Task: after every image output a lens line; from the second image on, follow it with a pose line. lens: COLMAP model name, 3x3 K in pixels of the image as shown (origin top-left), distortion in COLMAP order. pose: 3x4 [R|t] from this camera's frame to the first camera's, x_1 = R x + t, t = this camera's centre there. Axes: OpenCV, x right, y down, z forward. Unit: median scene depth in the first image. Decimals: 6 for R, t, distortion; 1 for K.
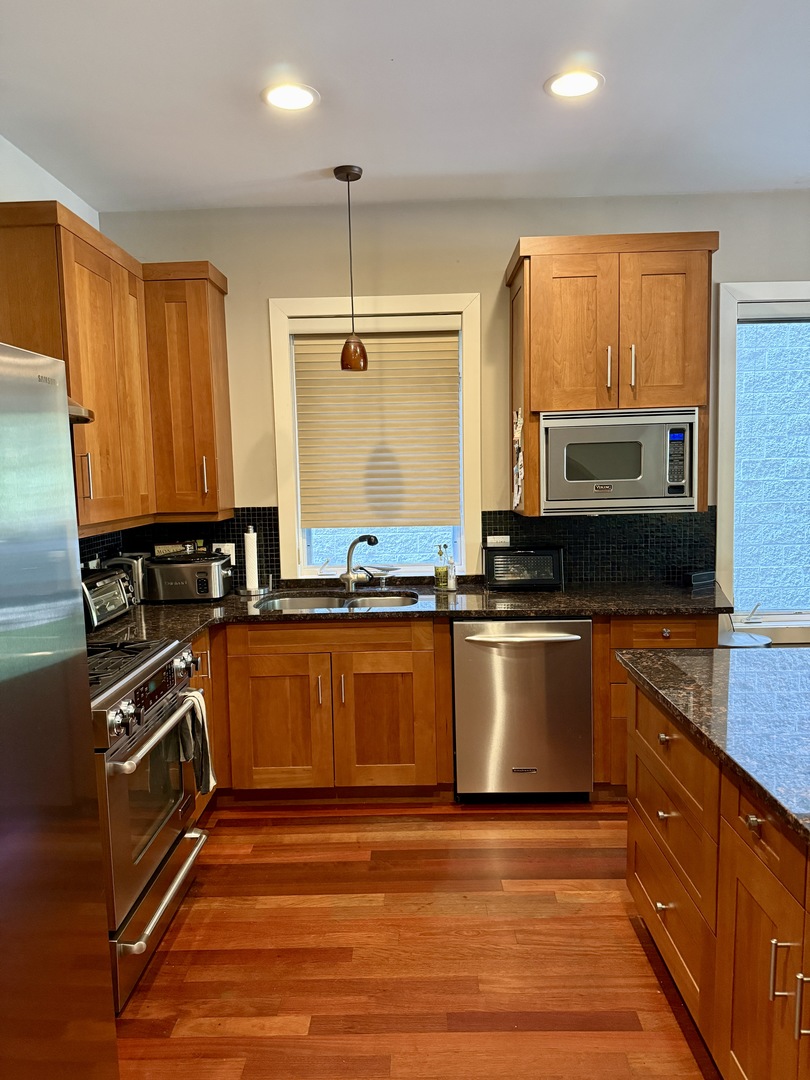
lens RADIAL K [[771.6, 0, 404.4], [0, 771.6, 541.1], [0, 0, 1]] dist [0.034906, -0.003565]
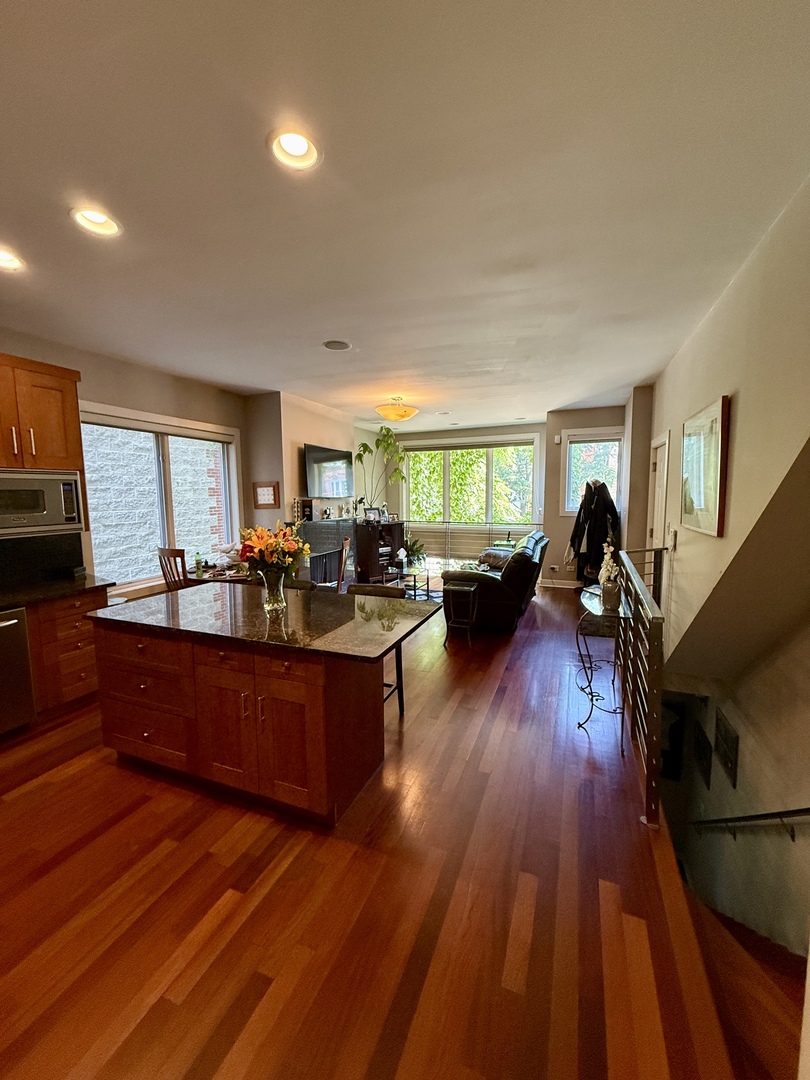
lens RADIAL K [[433.7, 0, 402.8], [0, 433.7, 538.7], [0, 0, 1]] dist [-0.000484, 0.000012]
pose [[0.364313, -0.080092, 0.927826, -0.258428], [0.099611, 0.993931, 0.046686, 0.002885], [-0.925934, 0.075414, 0.370080, -0.006061]]
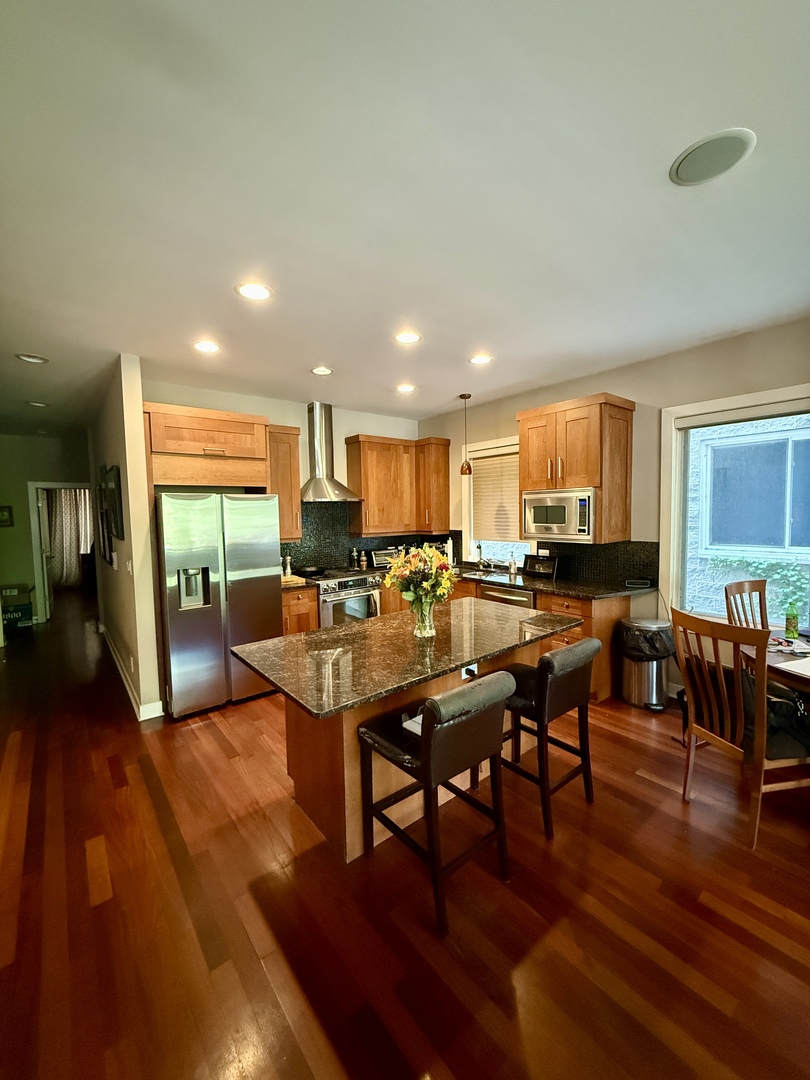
lens RADIAL K [[433.7, 0, 404.0], [0, 433.7, 533.1], [0, 0, 1]] dist [-0.000484, 0.000012]
pose [[0.640559, 0.053470, -0.766045, 0.880377], [-0.077460, 0.996984, 0.004817, -0.033240], [0.763992, 0.056252, 0.642769, -0.005016]]
